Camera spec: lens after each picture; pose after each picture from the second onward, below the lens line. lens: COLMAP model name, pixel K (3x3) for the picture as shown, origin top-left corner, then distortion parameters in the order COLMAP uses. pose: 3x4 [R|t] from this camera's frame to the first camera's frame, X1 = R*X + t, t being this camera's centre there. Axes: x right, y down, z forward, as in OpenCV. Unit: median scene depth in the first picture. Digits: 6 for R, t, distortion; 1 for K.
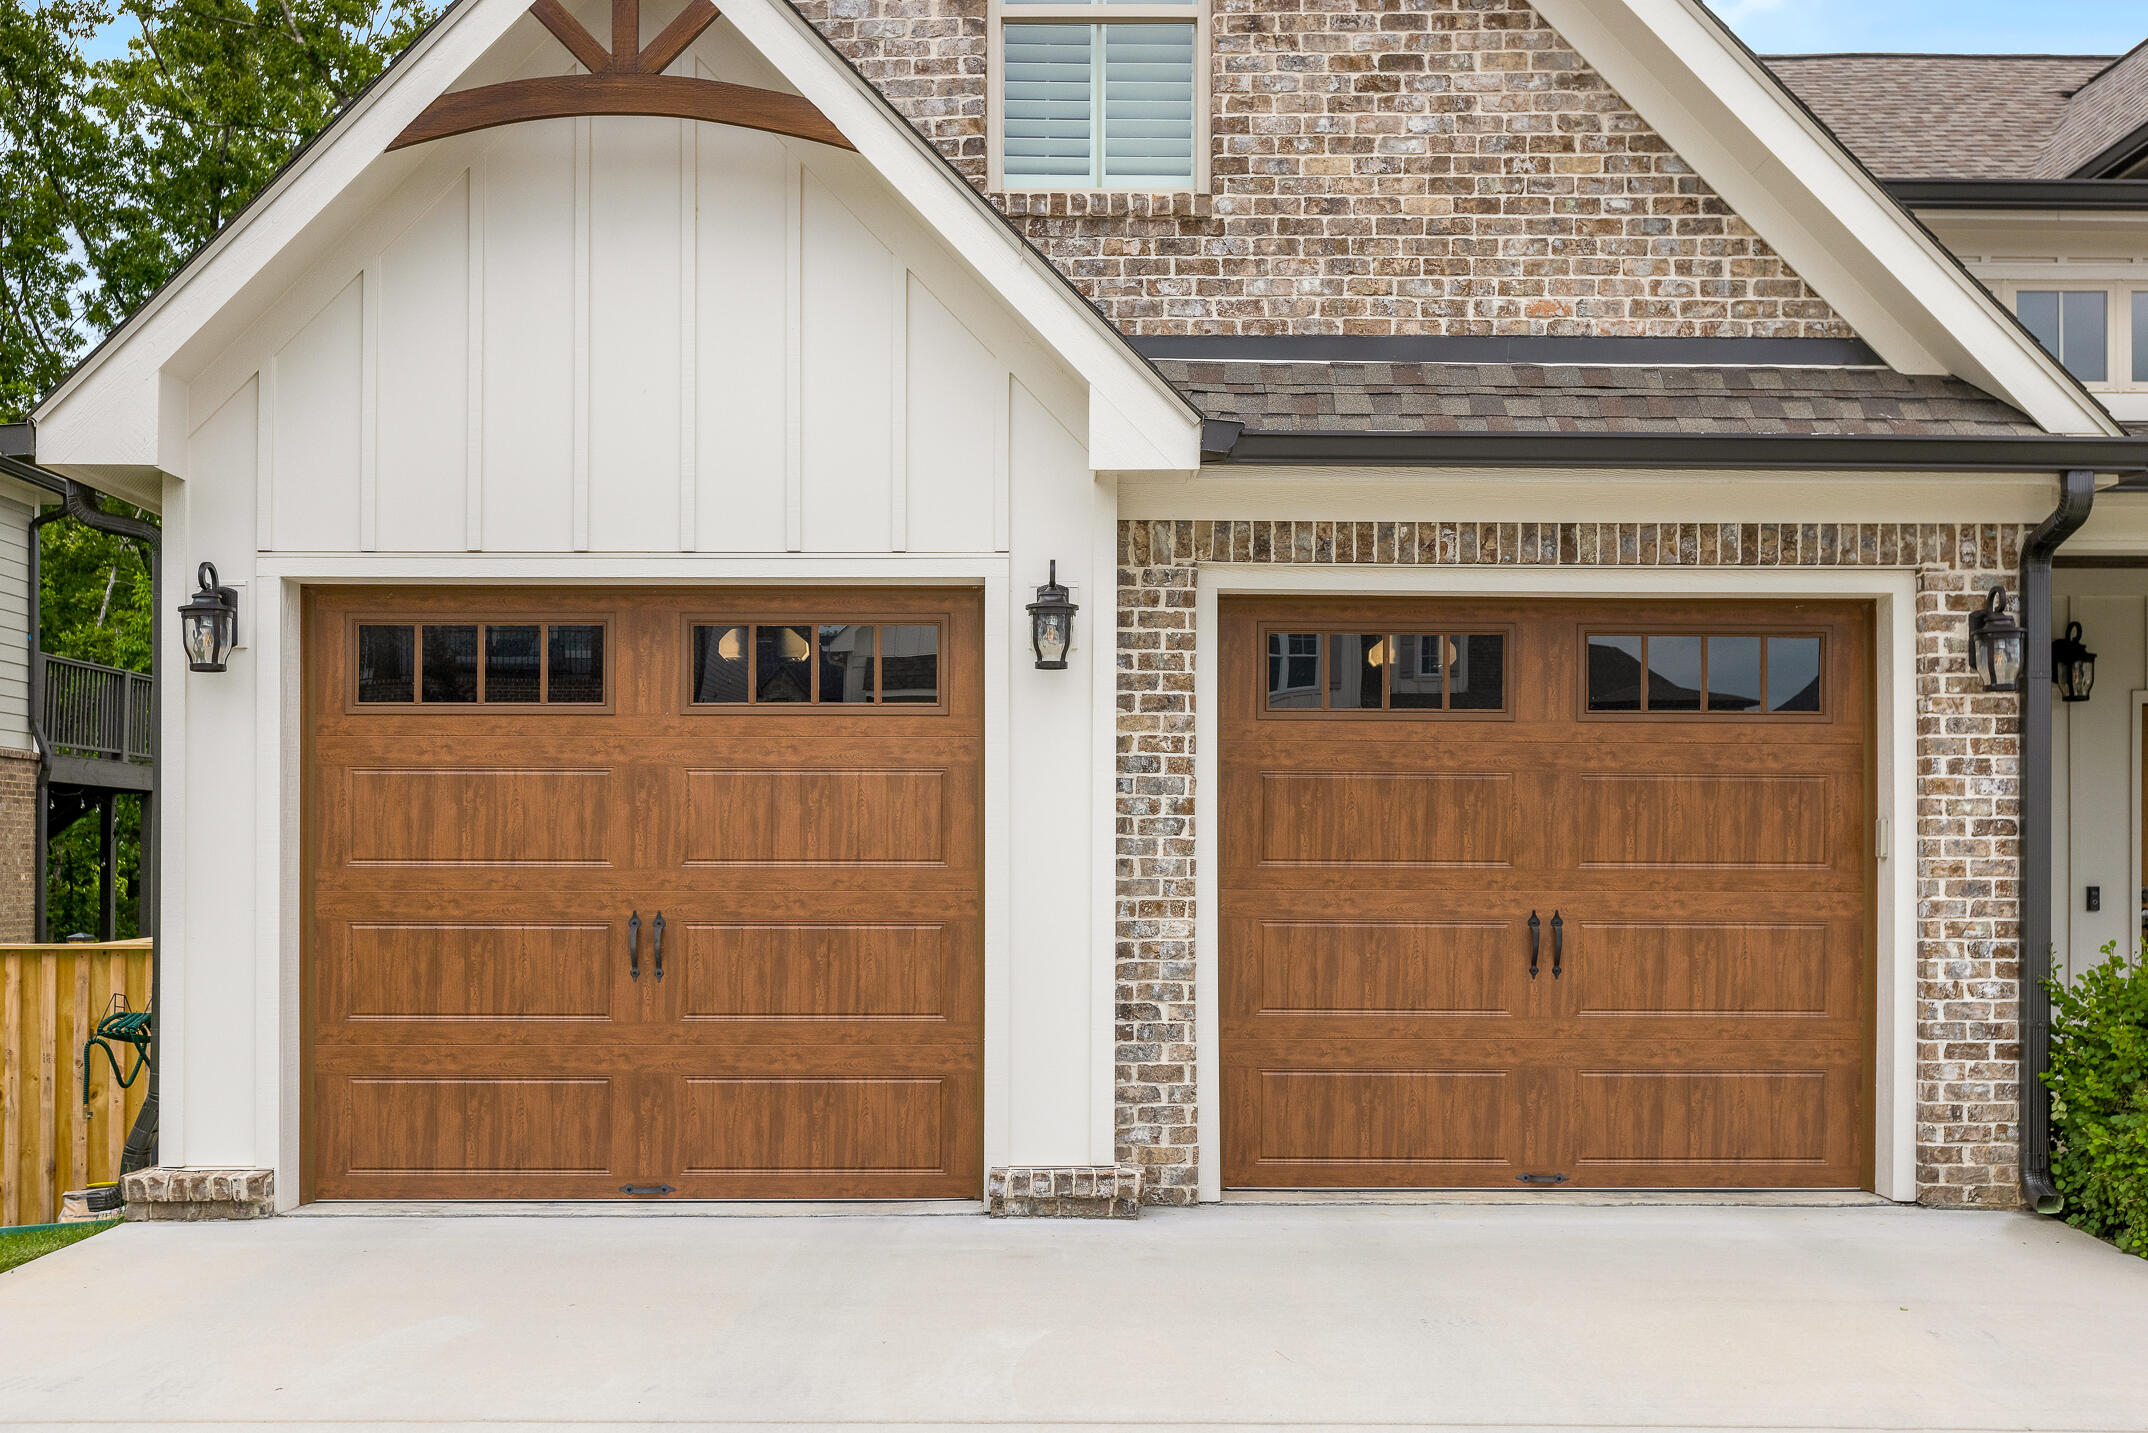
lens RADIAL K [[2108.3, 0, 1099.7], [0, 2108.3, 889.3], [0, 0, 1]] dist [-0.008512, 0.003588]
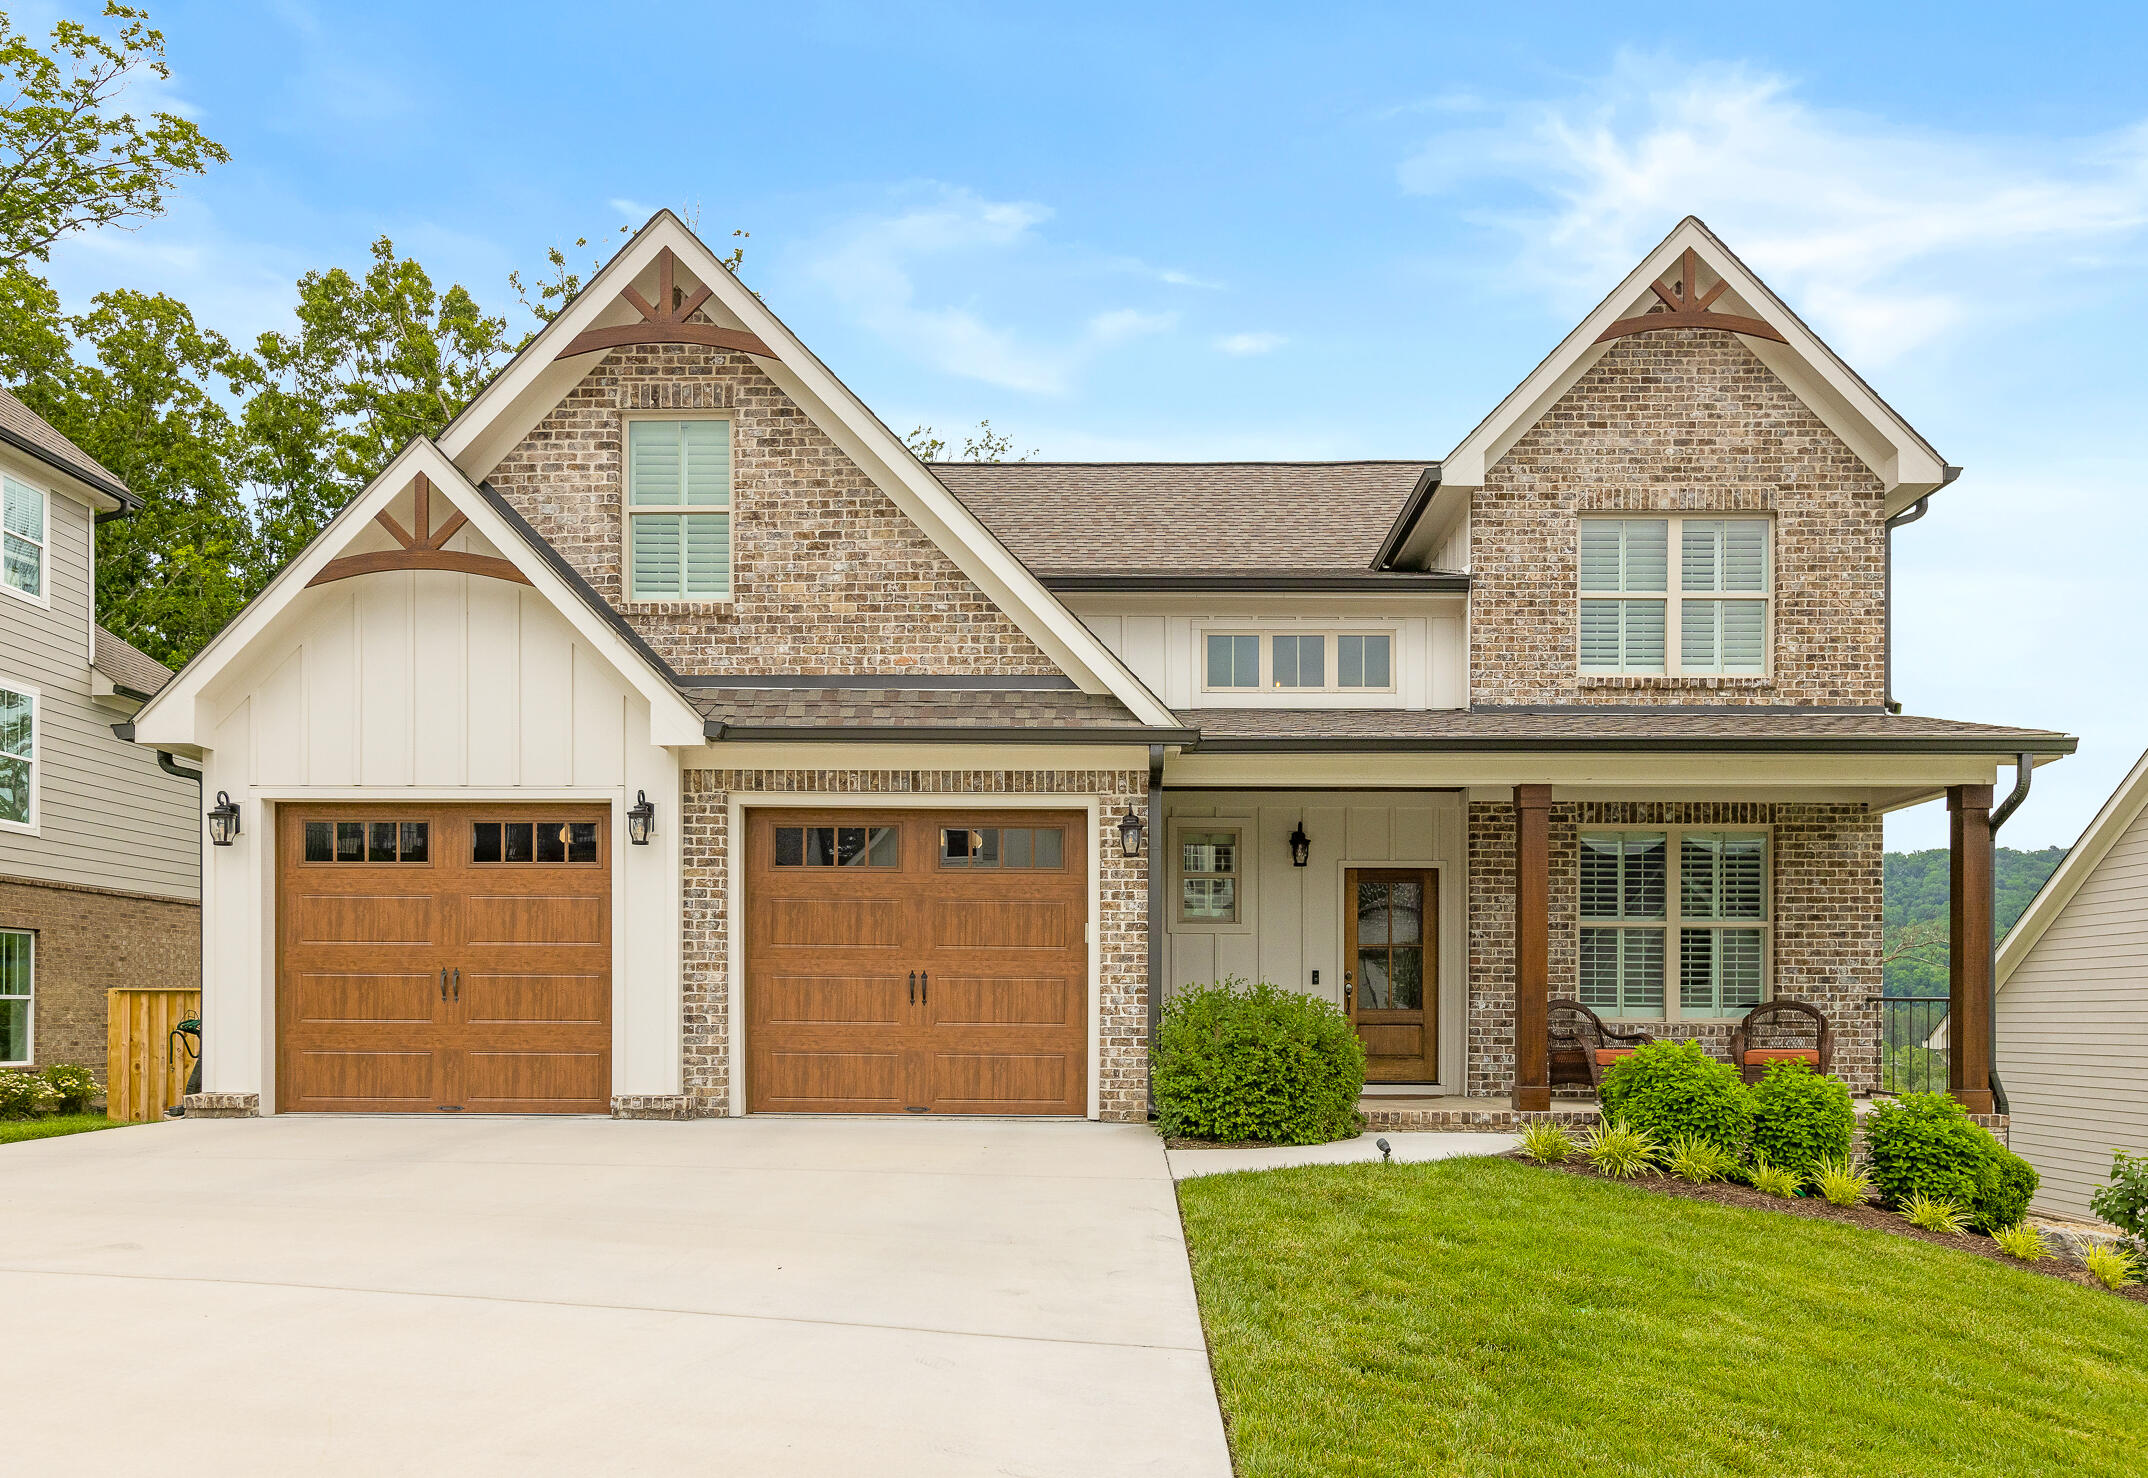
lens RADIAL K [[1619.1, 0, 1097.0], [0, 1619.1, 1047.3], [0, 0, 1]] dist [0.003065, -0.000190]
pose [[0.999518, 0.004417, -0.030740, 0.439222], [-0.004138, 0.999950, 0.009146, 0.068954], [0.030778, -0.009014, 0.999486, -0.502108]]
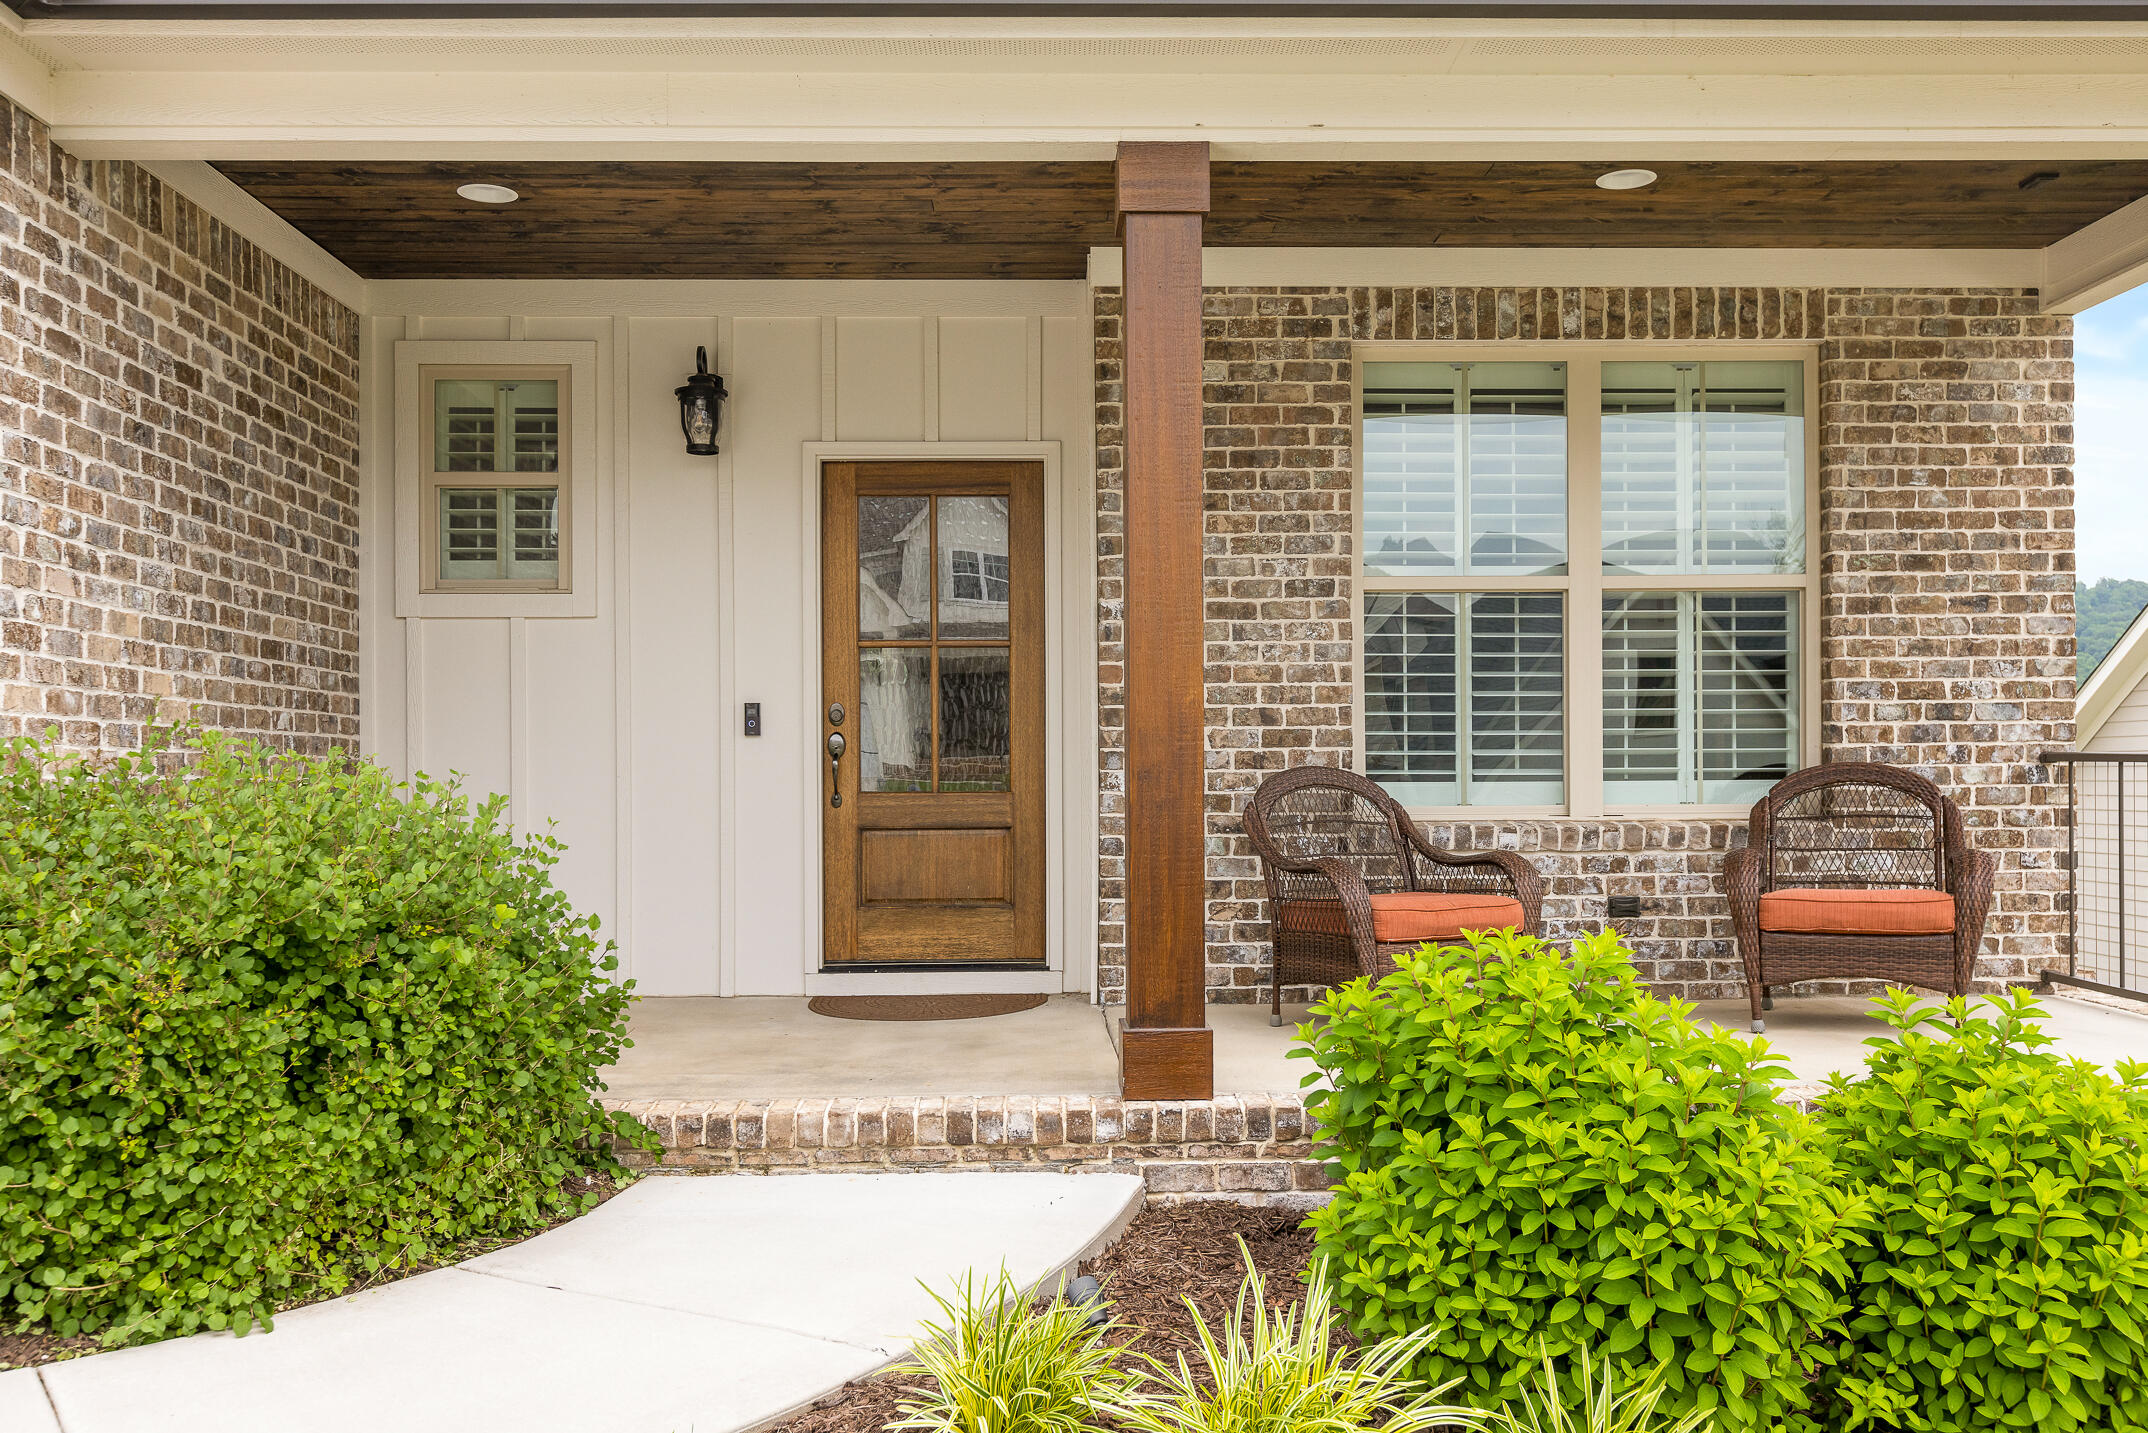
lens RADIAL K [[1795.6, 0, 1085.4], [0, 1795.6, 815.2], [0, 0, 1]] dist [0.001415, 0.006091]
pose [[0.999904, -0.008610, 0.010888, 0.777481], [0.008468, 0.999879, 0.013017, 0.041690], [-0.010999, -0.012923, 0.999856, 0.473553]]
